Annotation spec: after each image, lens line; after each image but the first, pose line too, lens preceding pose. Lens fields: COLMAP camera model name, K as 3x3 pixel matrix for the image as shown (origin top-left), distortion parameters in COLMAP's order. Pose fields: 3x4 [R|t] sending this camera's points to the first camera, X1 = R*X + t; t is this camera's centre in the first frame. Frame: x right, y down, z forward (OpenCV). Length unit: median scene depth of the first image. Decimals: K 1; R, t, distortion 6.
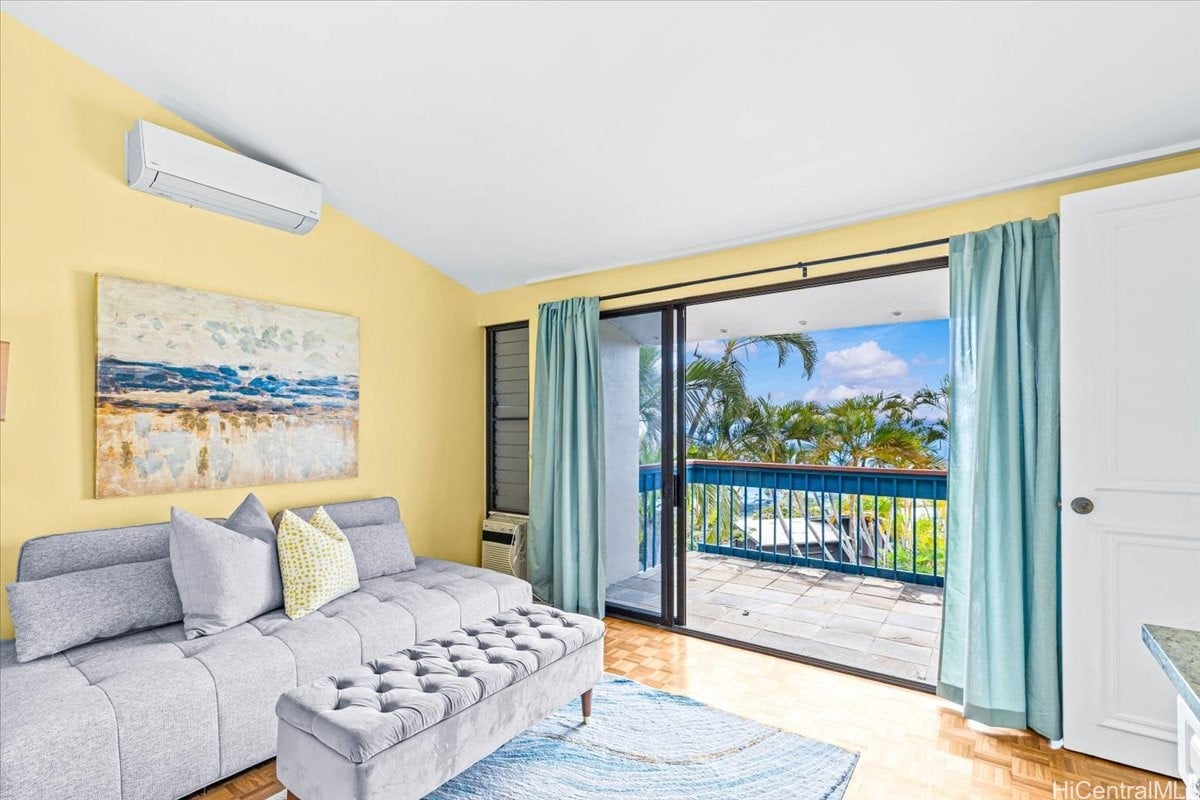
lens RADIAL K [[552.3, 0, 600.4], [0, 552.3, 427.1], [0, 0, 1]] dist [-0.000687, 0.000158]
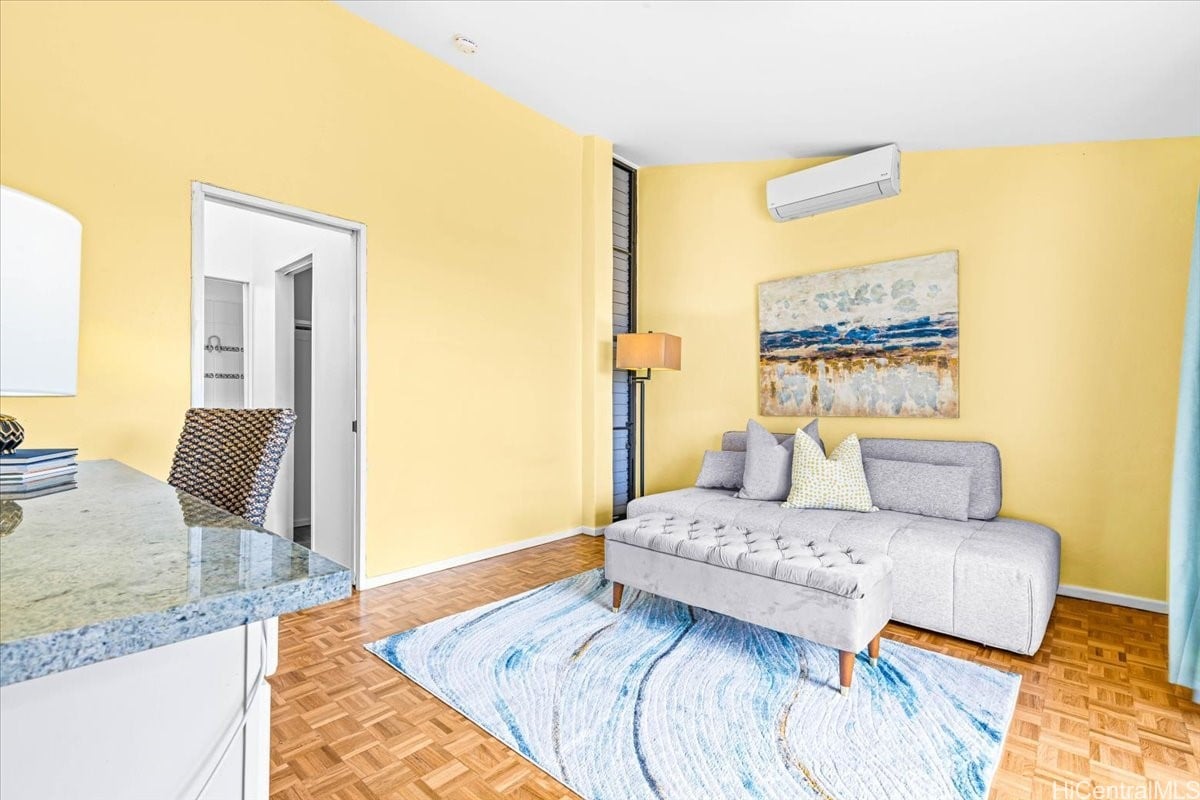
lens RADIAL K [[552.3, 0, 599.4], [0, 552.3, 401.7], [0, 0, 1]] dist [-0.000687, 0.000158]
pose [[-0.127786, -0.006136, -0.991783, 0.700835], [-0.000686, 0.999981, -0.006098, 0.082452], [0.991802, -0.000098, -0.127788, 0.609362]]
